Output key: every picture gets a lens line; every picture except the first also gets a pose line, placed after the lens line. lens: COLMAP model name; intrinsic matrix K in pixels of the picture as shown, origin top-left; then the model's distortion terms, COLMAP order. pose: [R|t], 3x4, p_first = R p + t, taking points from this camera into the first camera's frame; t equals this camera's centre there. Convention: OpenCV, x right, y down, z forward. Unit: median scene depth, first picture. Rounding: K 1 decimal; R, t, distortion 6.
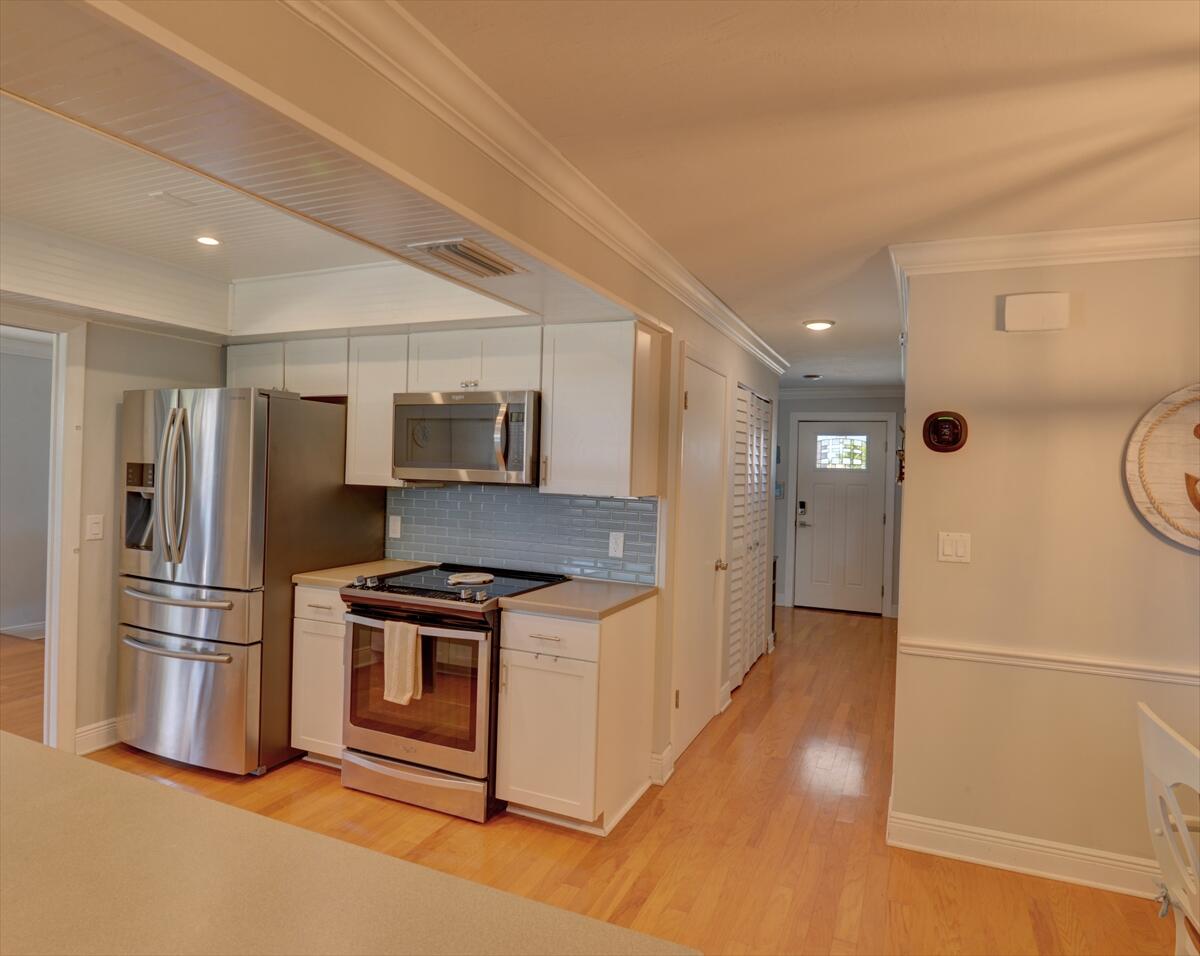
lens RADIAL K [[641.4, 0, 601.7], [0, 641.4, 464.9], [0, 0, 1]] dist [-0.012176, -0.001069]
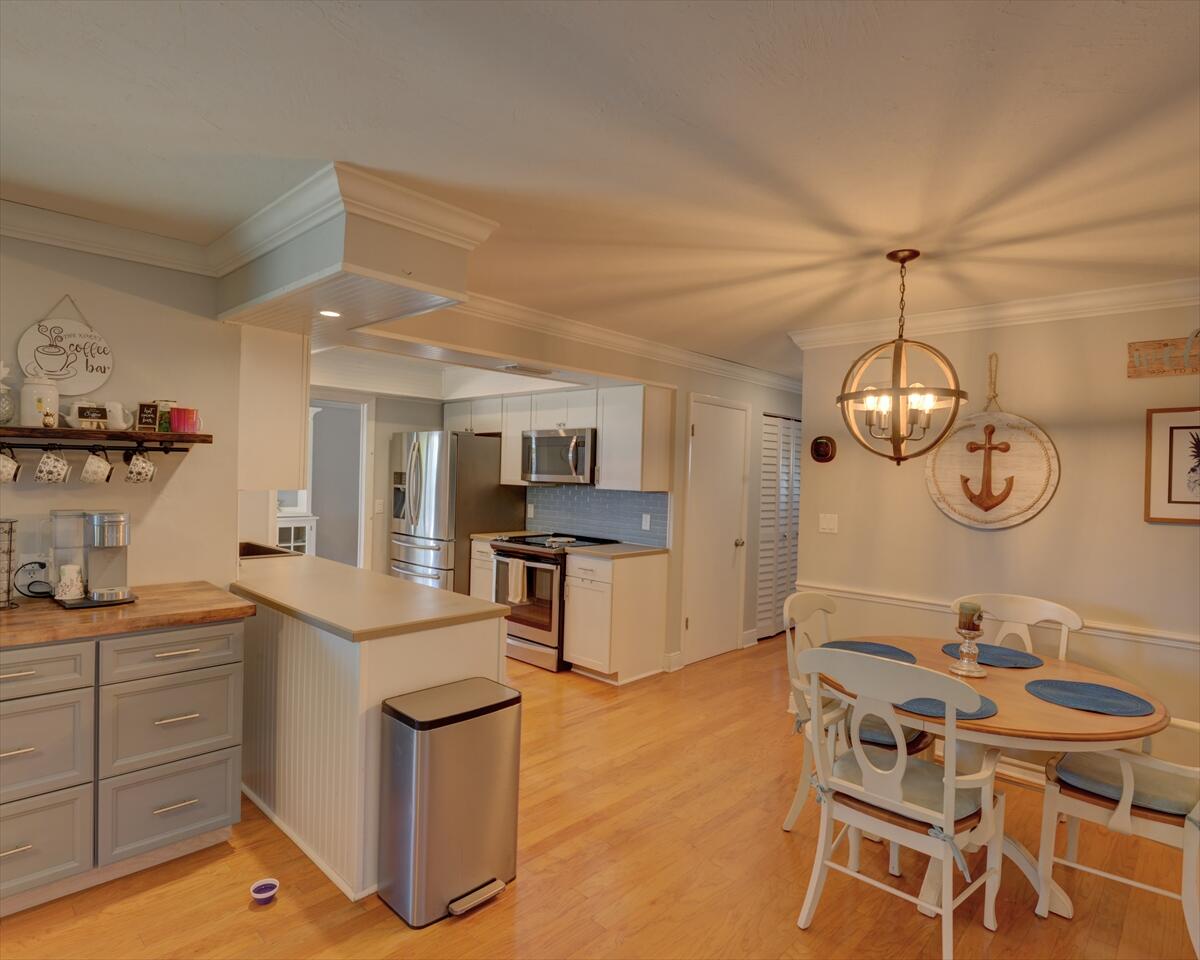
lens RADIAL K [[660.6, 0, 598.3], [0, 660.6, 484.5], [0, 0, 1]] dist [-0.009229, -0.005584]
pose [[0.931630, 0.003348, -0.363394, 0.534050], [-0.000957, 0.999977, 0.006759, 0.020692], [0.363408, -0.005950, 0.931611, -0.604308]]
